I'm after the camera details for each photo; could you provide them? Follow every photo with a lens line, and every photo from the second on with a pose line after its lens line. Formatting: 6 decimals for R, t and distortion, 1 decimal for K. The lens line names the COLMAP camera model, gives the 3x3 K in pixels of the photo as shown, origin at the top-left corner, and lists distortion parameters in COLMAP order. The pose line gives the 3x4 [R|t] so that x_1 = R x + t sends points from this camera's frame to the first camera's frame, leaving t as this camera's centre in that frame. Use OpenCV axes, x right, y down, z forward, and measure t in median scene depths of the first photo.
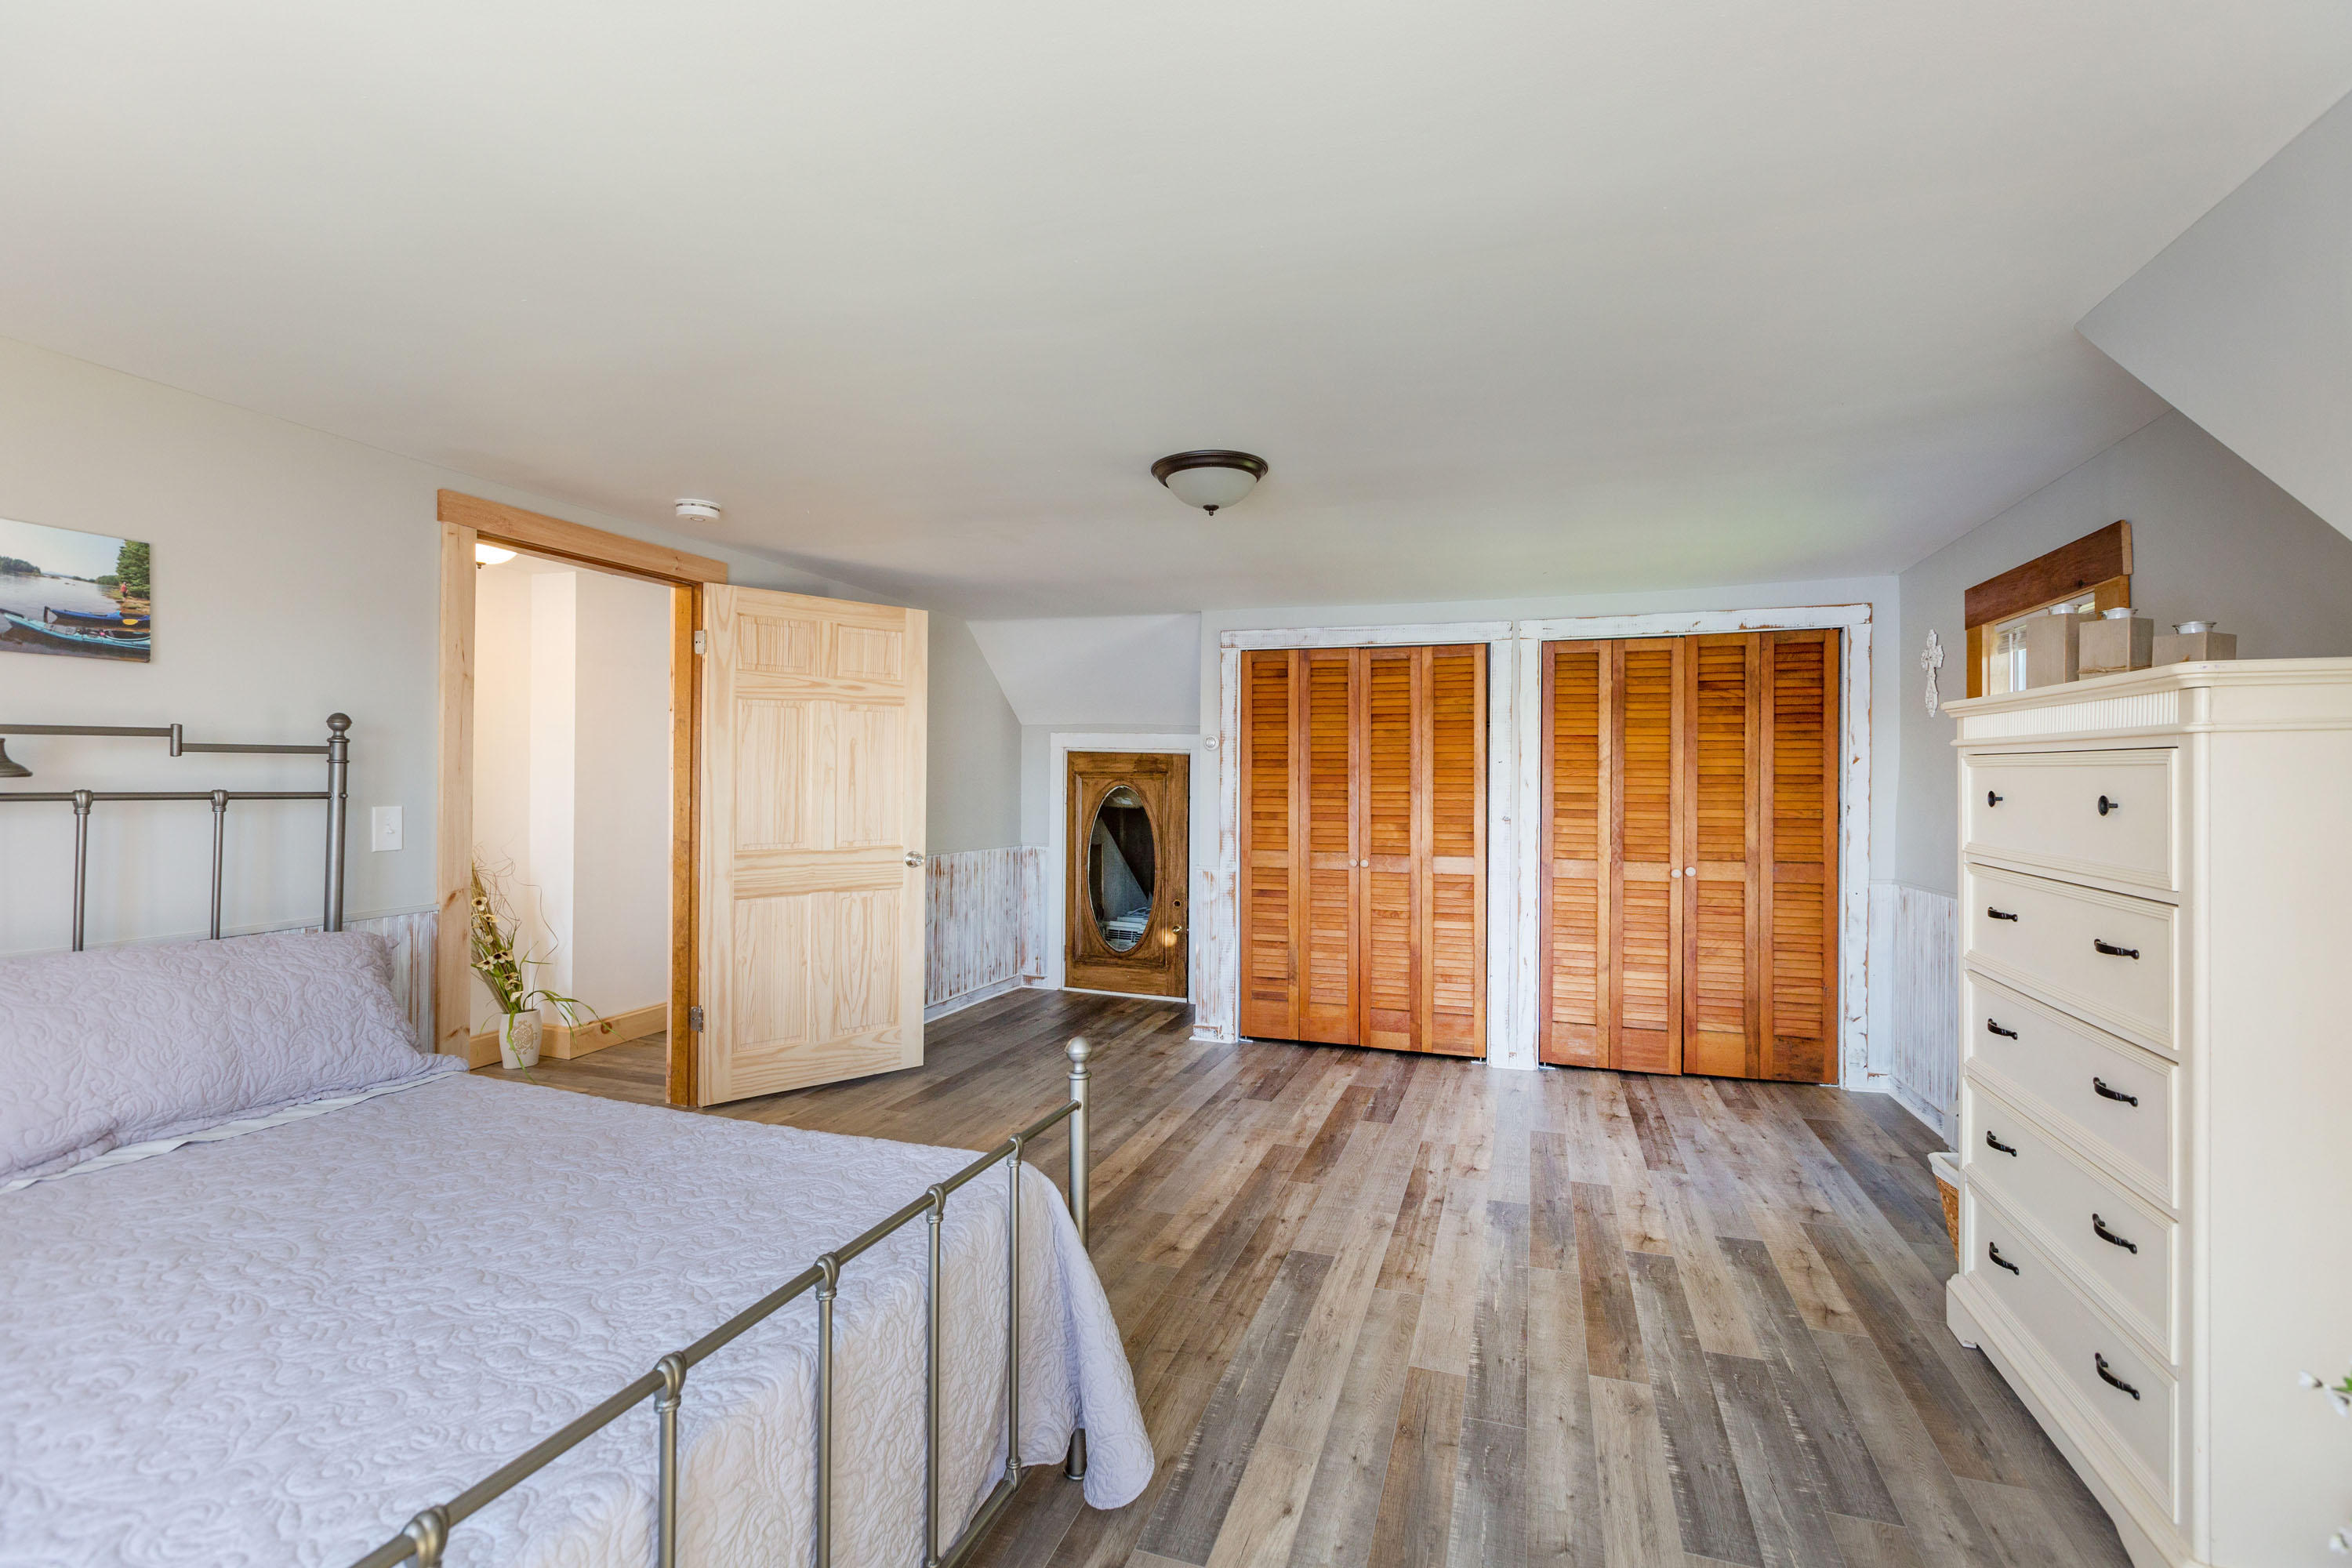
lens RADIAL K [[1073.3, 0, 1188.3], [0, 1073.3, 774.5], [0, 0, 1]] dist [0.001181, 0.000112]
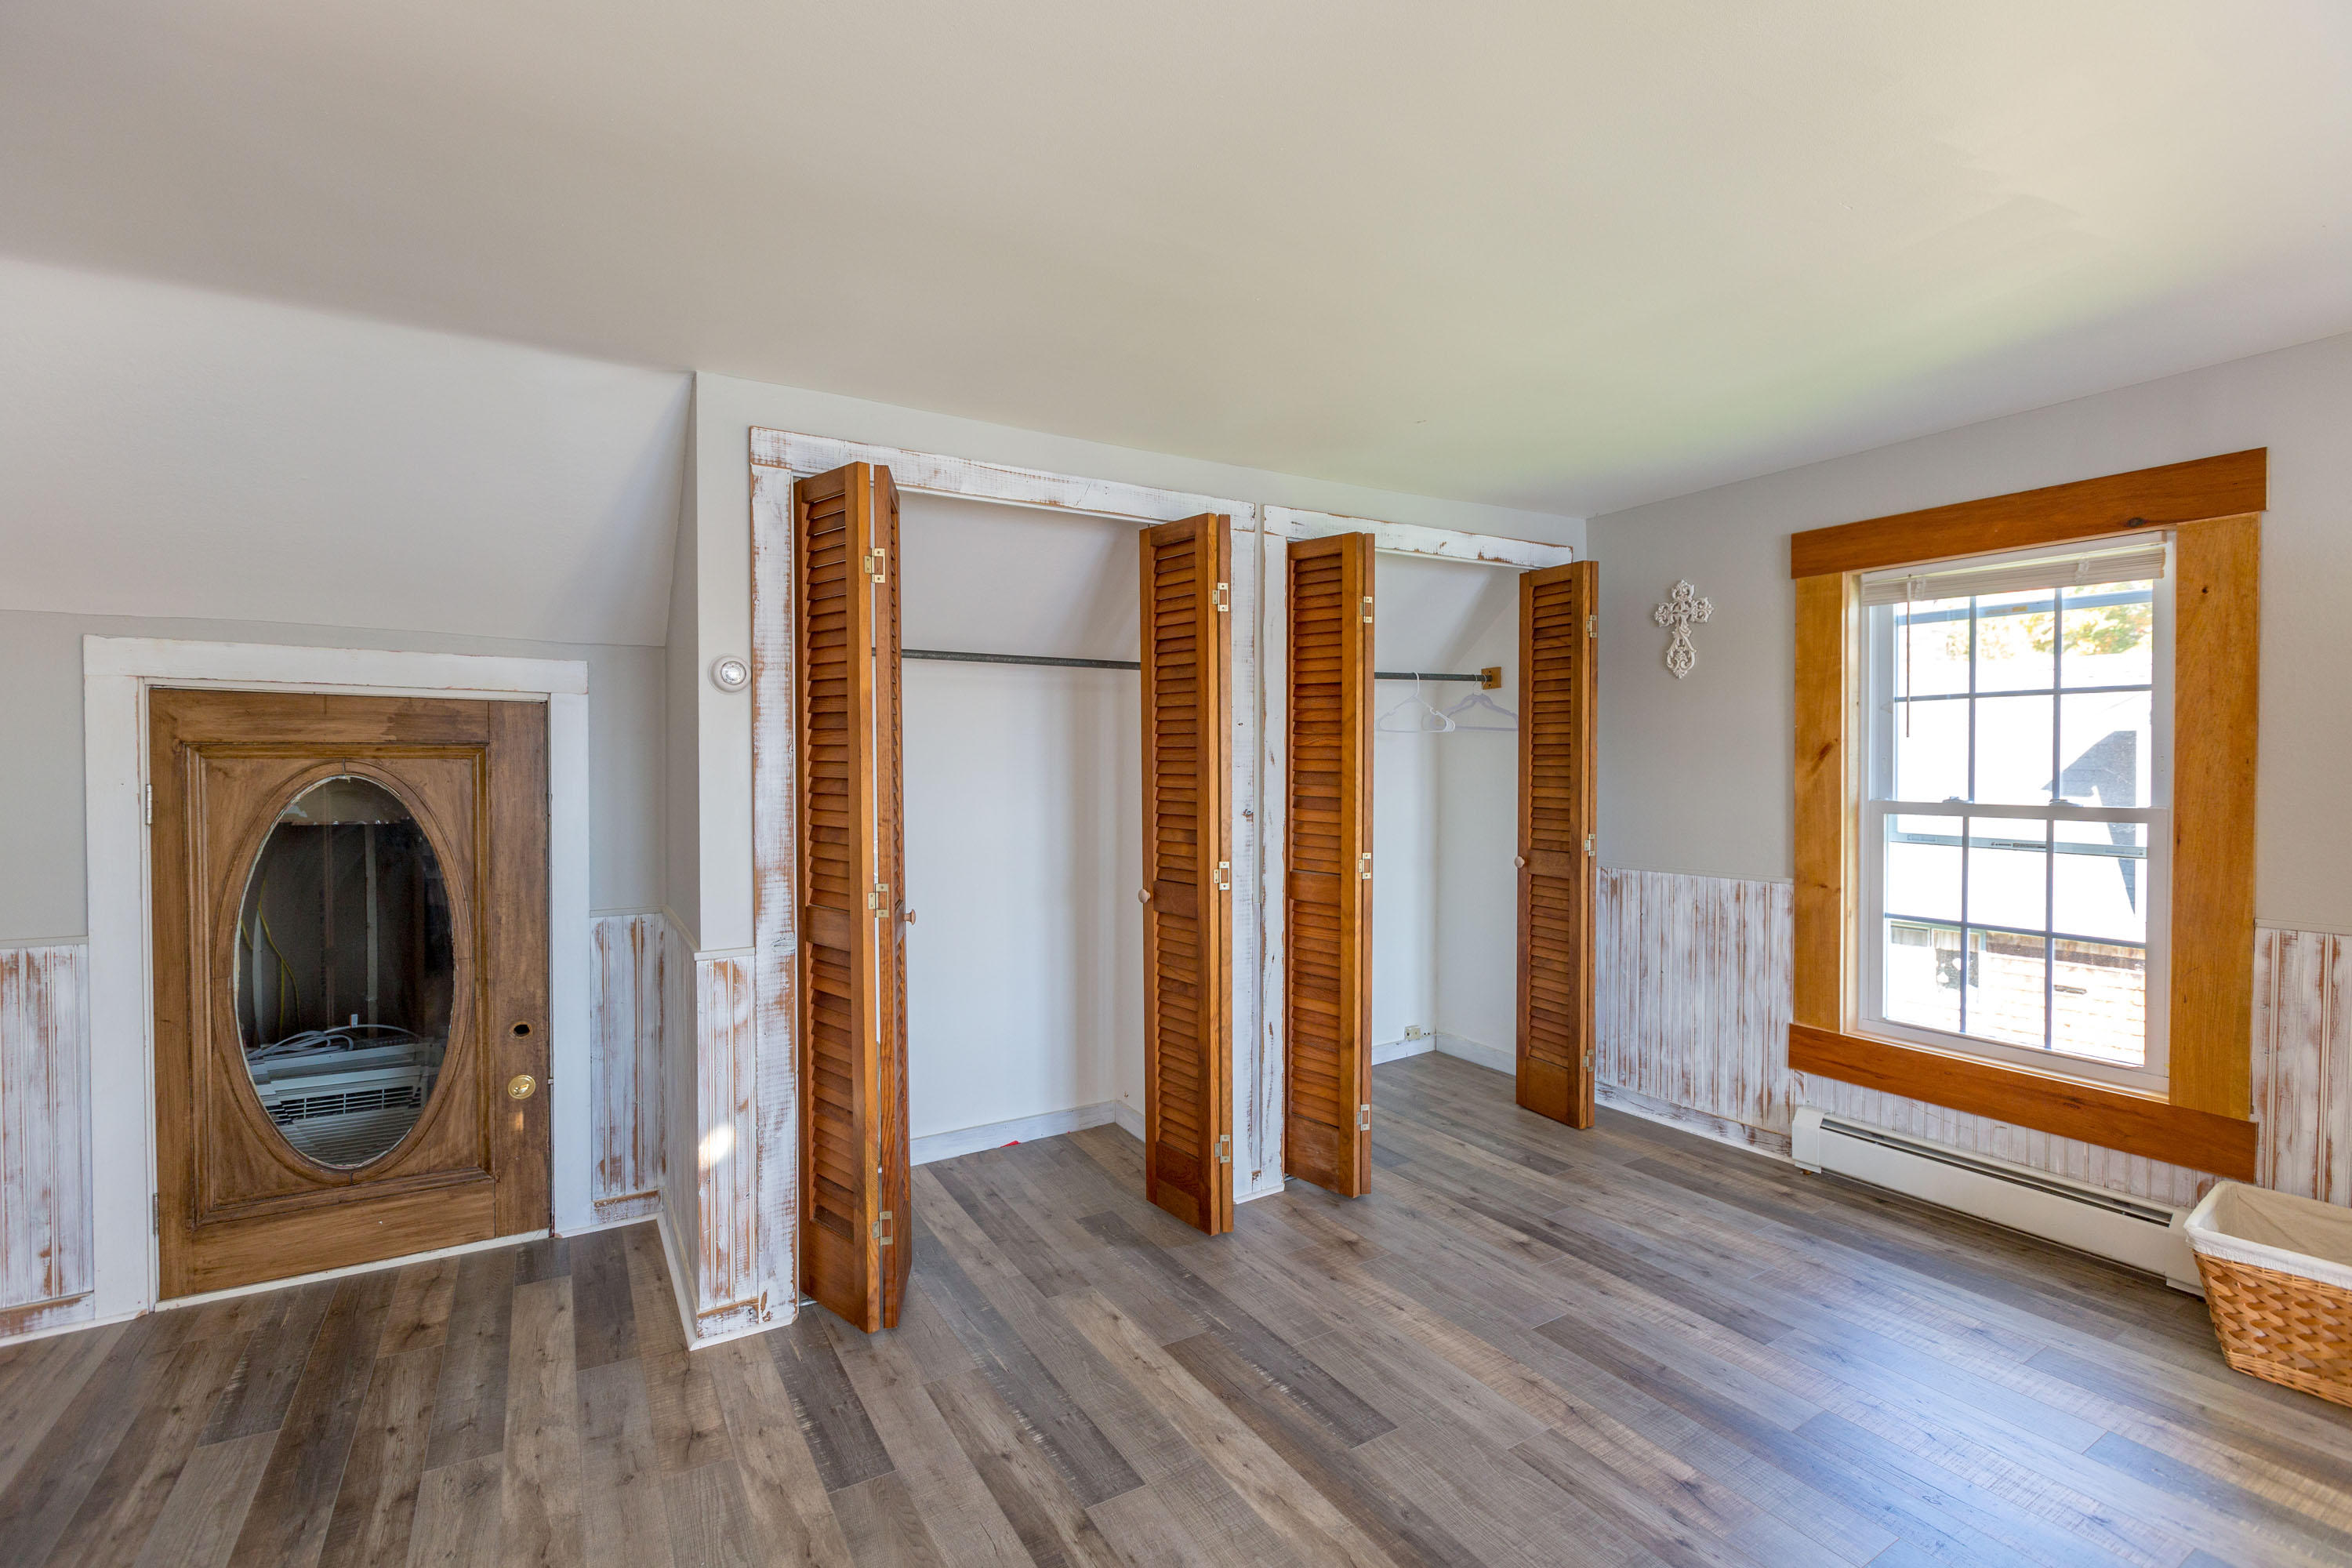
lens RADIAL K [[1045.5, 0, 1176.0], [0, 1045.5, 784.0], [0, 0, 1]] dist [0.005016, 0.000063]
pose [[0.654367, -0.029006, 0.755620, -0.208302], [0.005548, 0.999421, 0.033560, 0.002567], [-0.756156, -0.017768, 0.654150, 0.642218]]
